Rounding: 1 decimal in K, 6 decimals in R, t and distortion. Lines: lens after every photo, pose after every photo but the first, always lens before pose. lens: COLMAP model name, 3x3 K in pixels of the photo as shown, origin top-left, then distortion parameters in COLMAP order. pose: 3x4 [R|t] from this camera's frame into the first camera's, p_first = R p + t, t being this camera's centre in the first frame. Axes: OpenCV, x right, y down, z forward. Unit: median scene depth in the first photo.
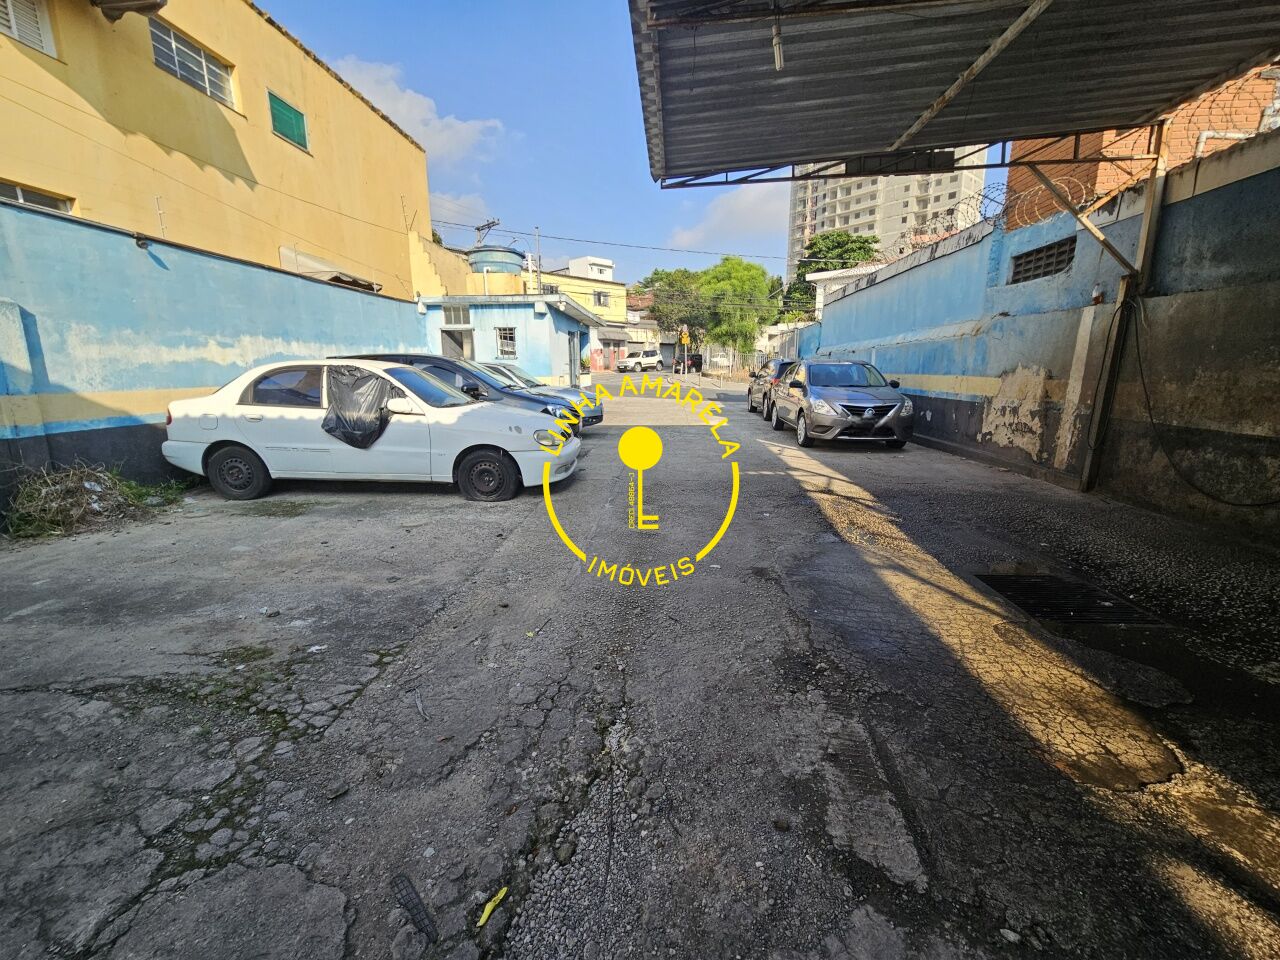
lens RADIAL K [[520.6, 0, 639.6], [0, 520.6, 477.8], [0, 0, 1]] dist [-0.000731, -0.000212]
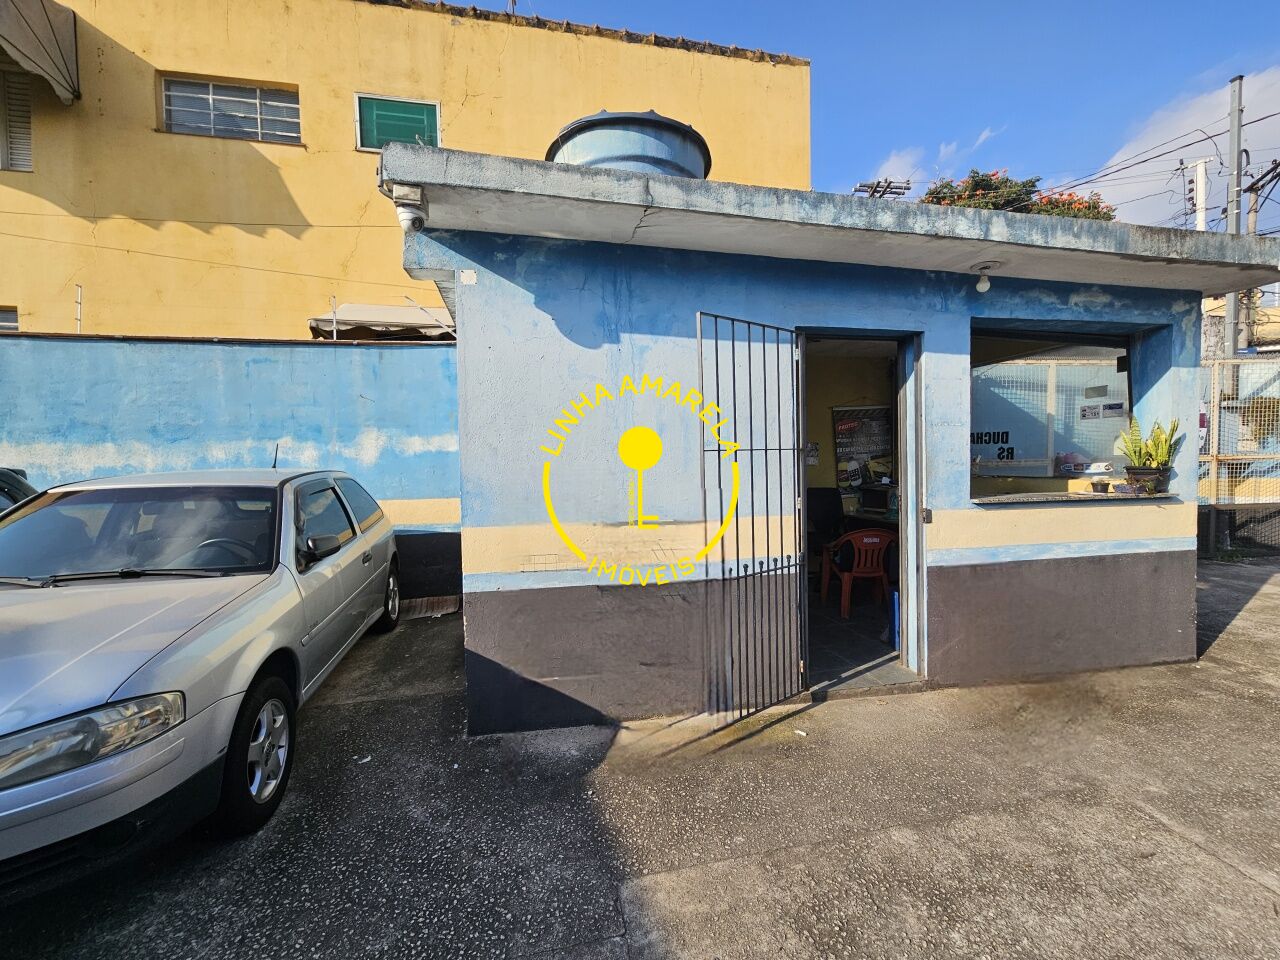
lens RADIAL K [[520.6, 0, 635.6], [0, 520.6, 481.0], [0, 0, 1]] dist [-0.000731, -0.000212]
pose [[0.276566, 0.037672, -0.960256, 0.102578], [-0.185495, 0.982533, -0.014880, -0.300732], [0.942922, 0.182238, 0.278723, 1.327573]]
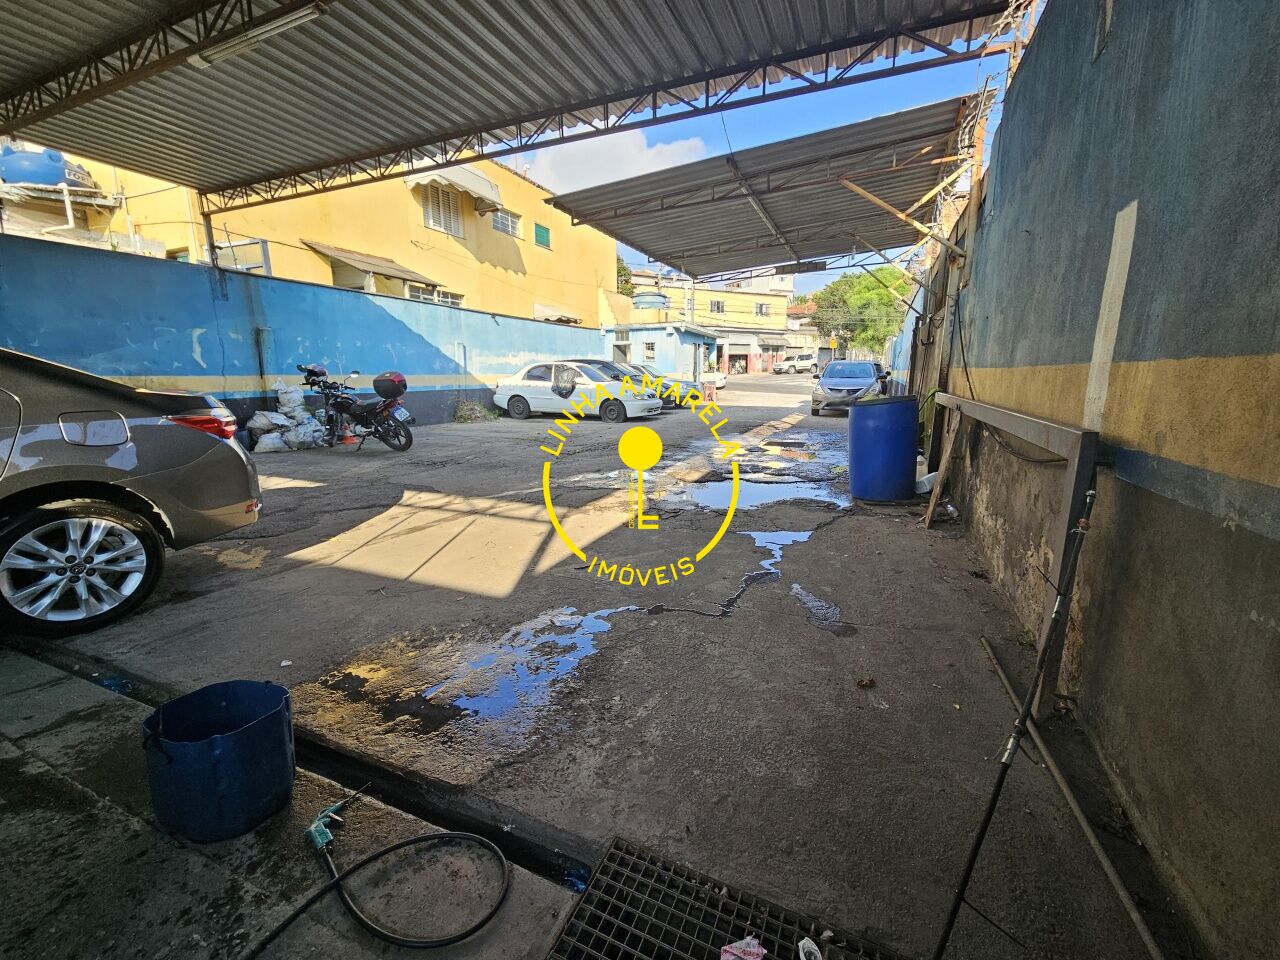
lens RADIAL K [[520.6, 0, 645.1], [0, 520.6, 478.9], [0, 0, 1]] dist [-0.000731, -0.000212]
pose [[0.940893, 0.067226, -0.331966, 0.397043], [-0.069304, 0.997580, 0.005588, 0.170259], [0.331538, 0.017749, 0.943275, -0.708131]]
